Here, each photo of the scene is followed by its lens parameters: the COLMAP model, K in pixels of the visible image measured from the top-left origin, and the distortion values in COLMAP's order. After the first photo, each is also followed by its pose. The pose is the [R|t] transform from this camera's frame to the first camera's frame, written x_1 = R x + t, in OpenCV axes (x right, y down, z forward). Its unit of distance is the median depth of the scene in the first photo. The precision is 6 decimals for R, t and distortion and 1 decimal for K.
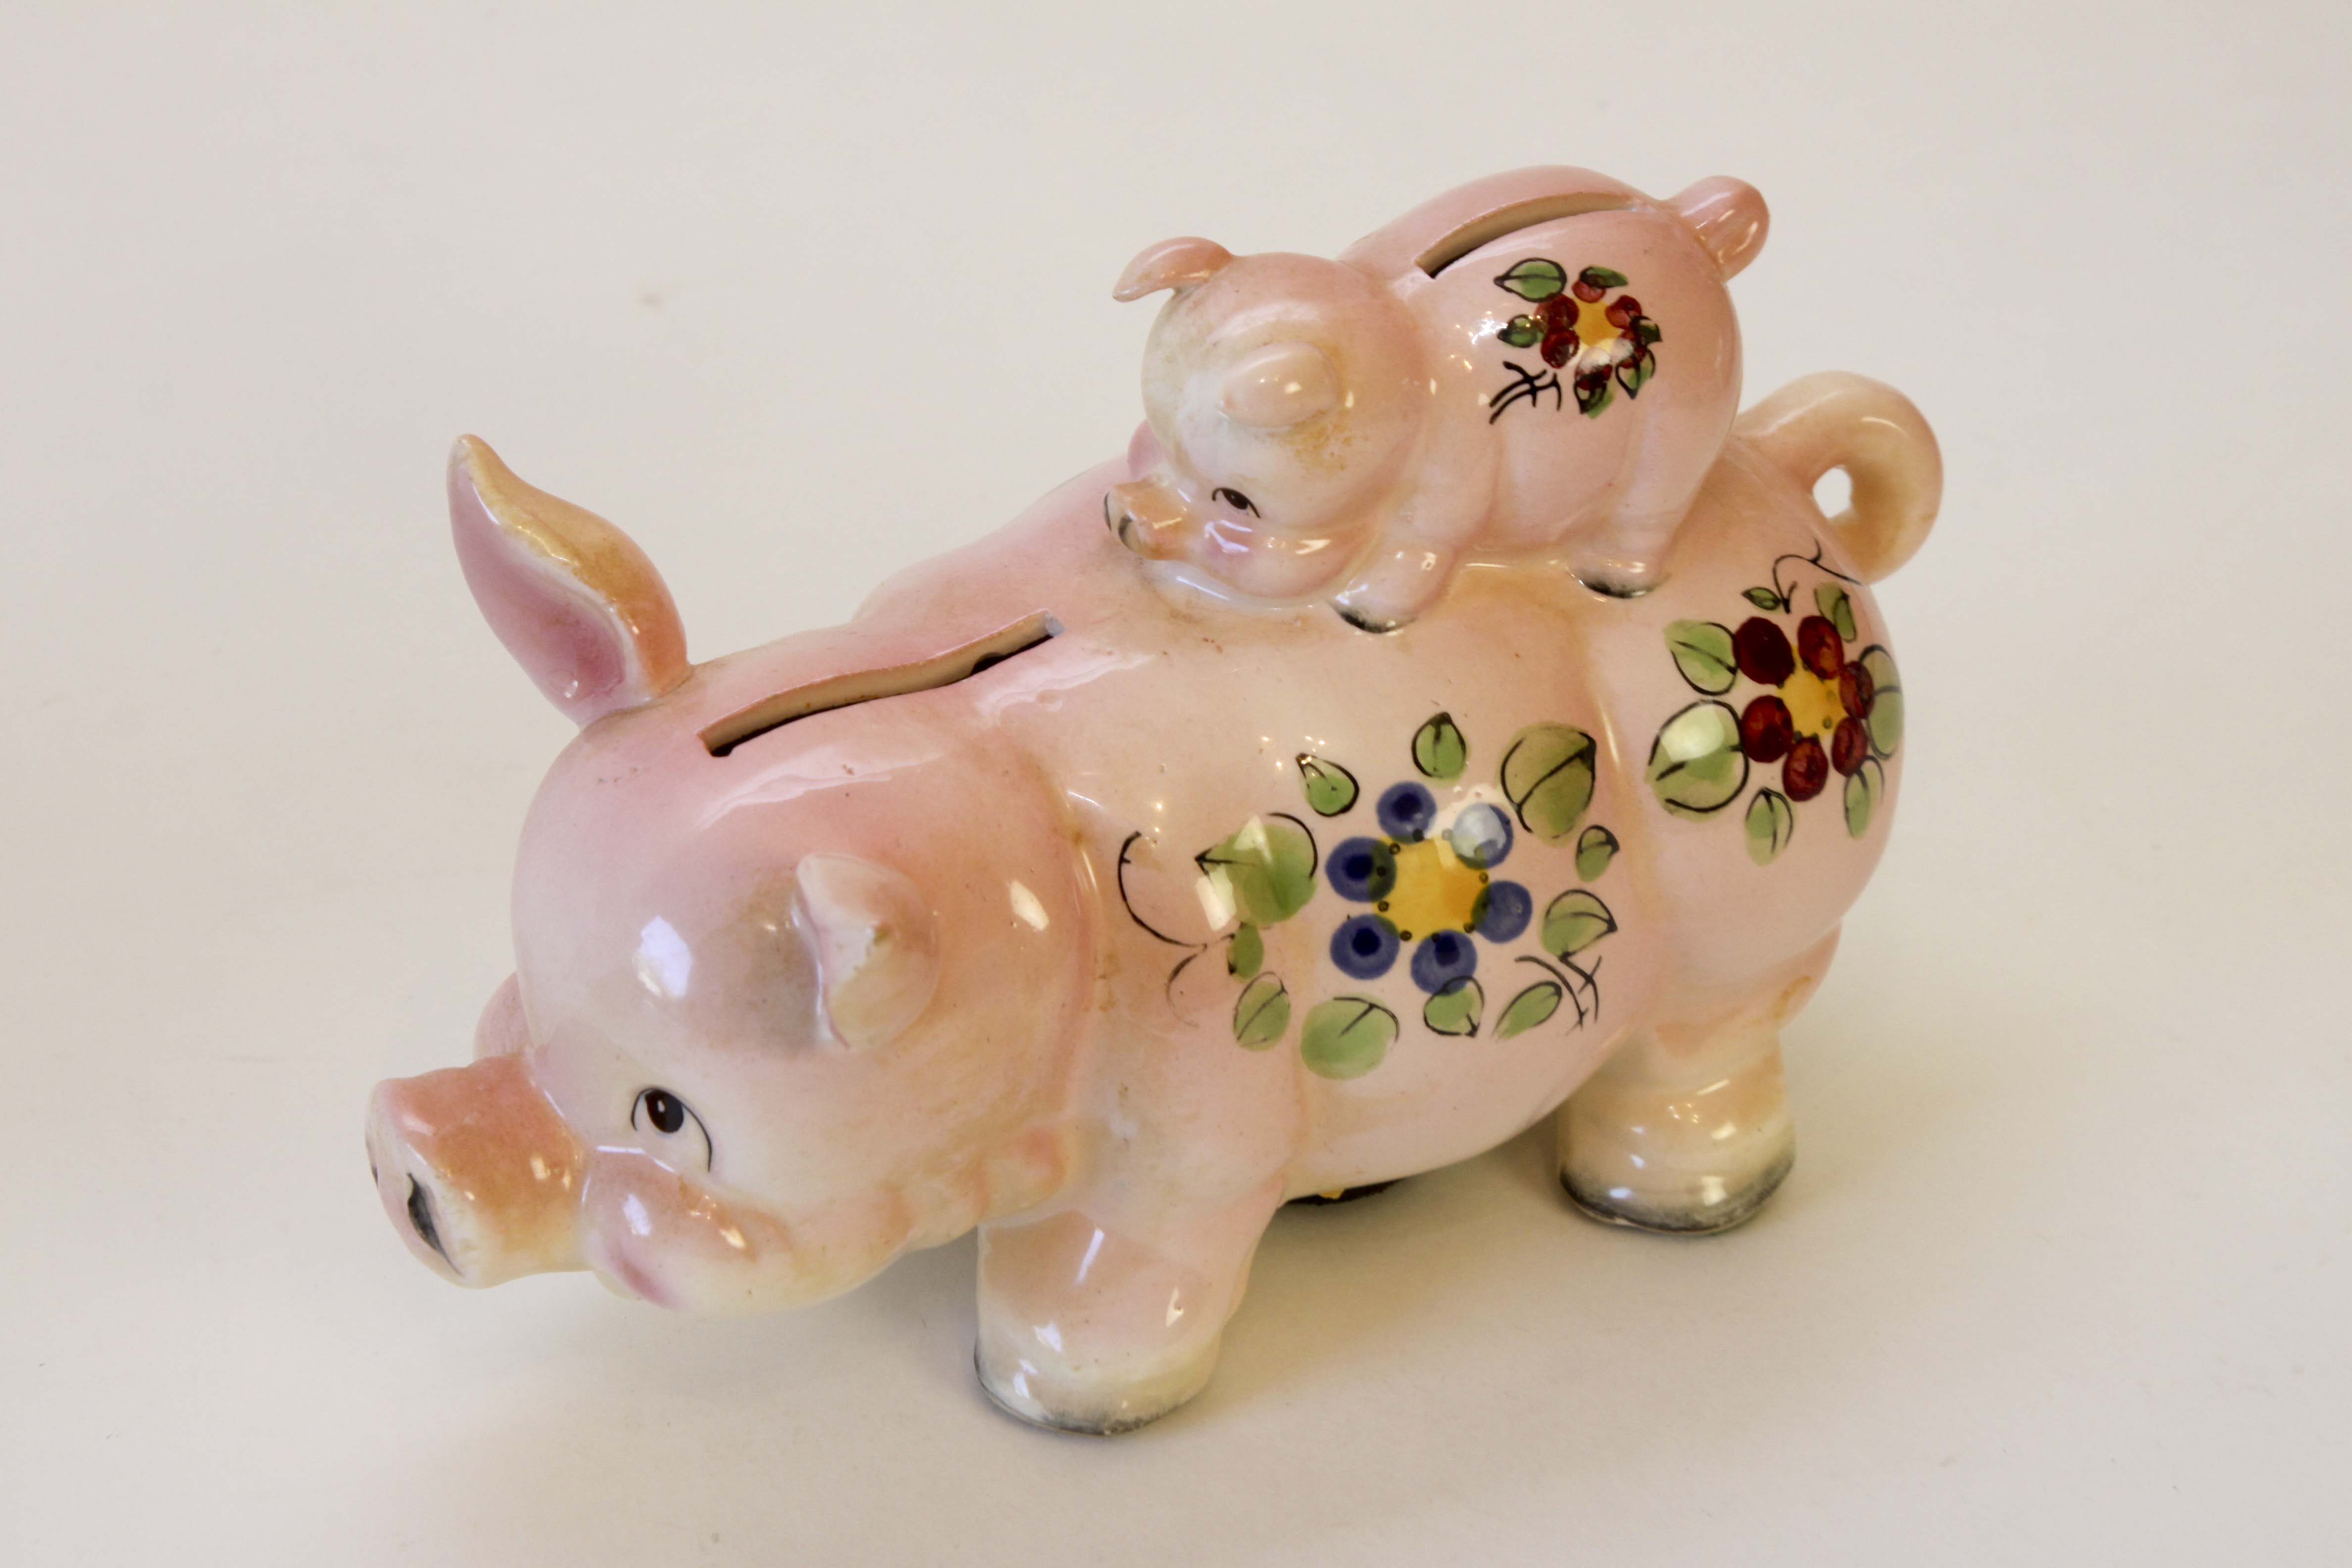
lens RADIAL K [[7062.4, 0, 1174.0], [0, 7062.4, 784.0], [0, 0, 1]] dist [-0.026781, 0.000000]
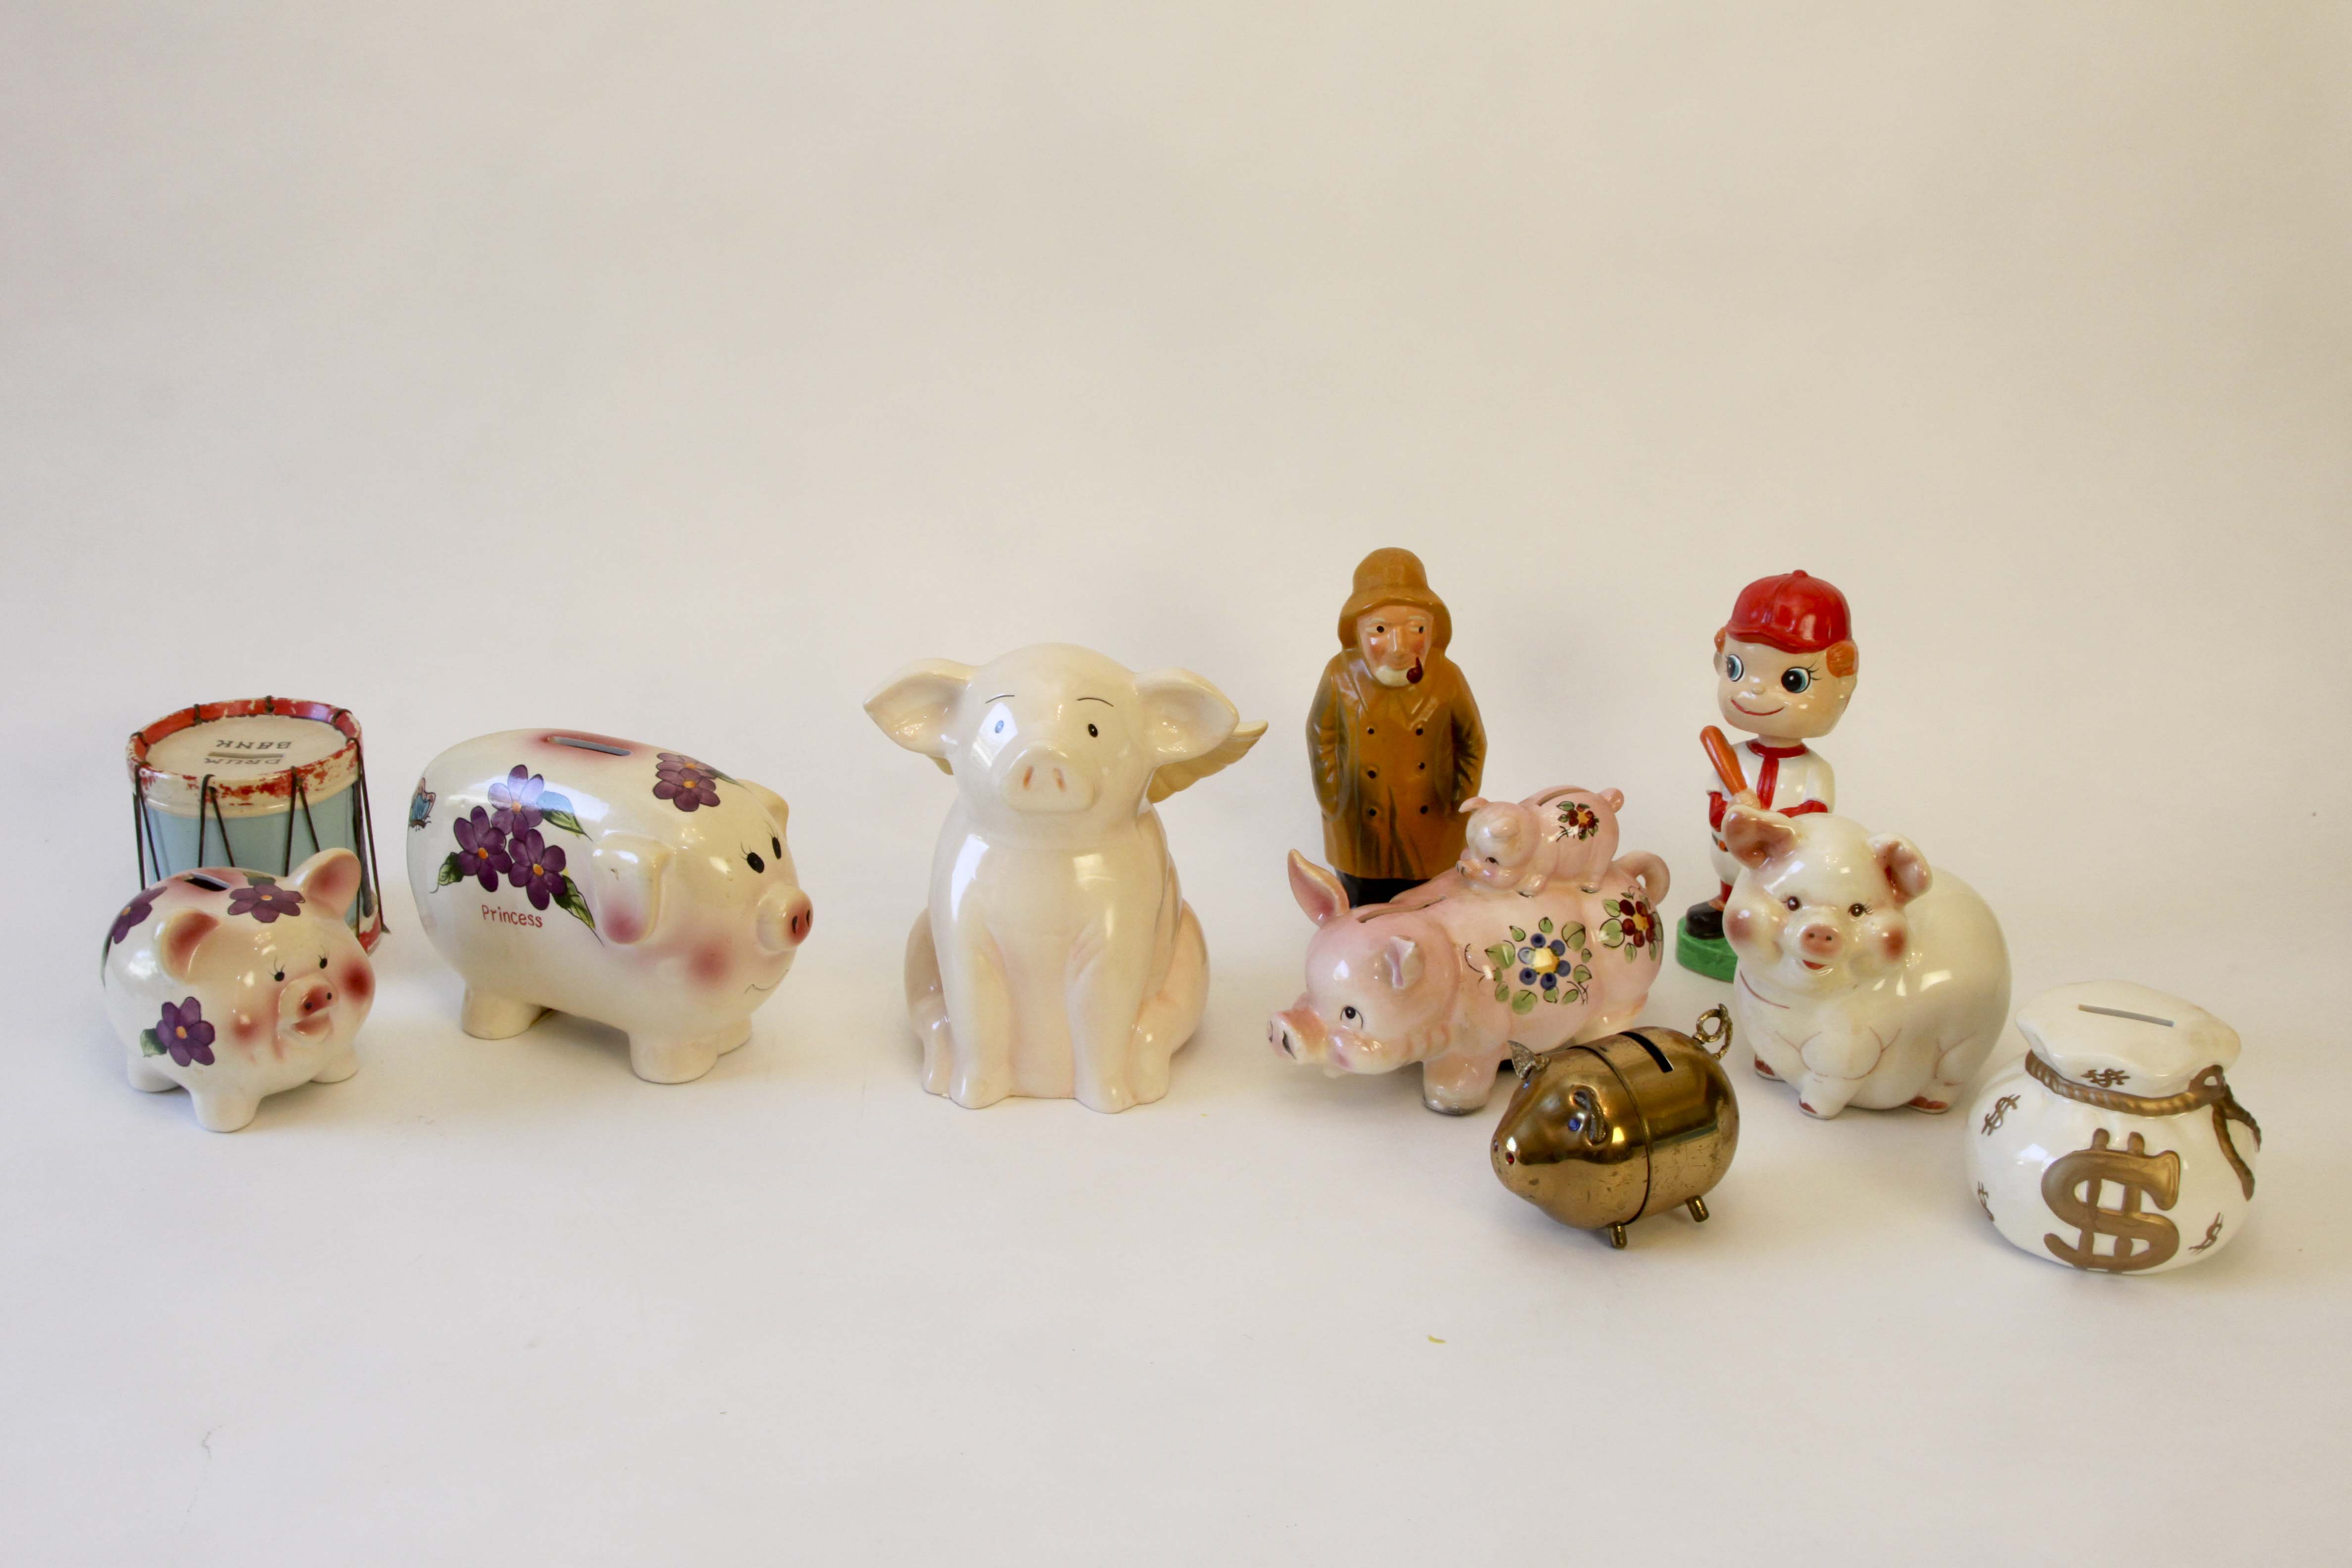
lens RADIAL K [[3093.1, 0, 1174.0], [0, 3093.1, 779.0], [0, 0, 1]] dist [-0.161552, 0.000000]
pose [[0.999642, -0.011677, -0.024065, -0.122858], [0.005550, 0.970650, -0.240432, 0.318622], [0.026166, 0.240212, 0.970368, -0.652554]]
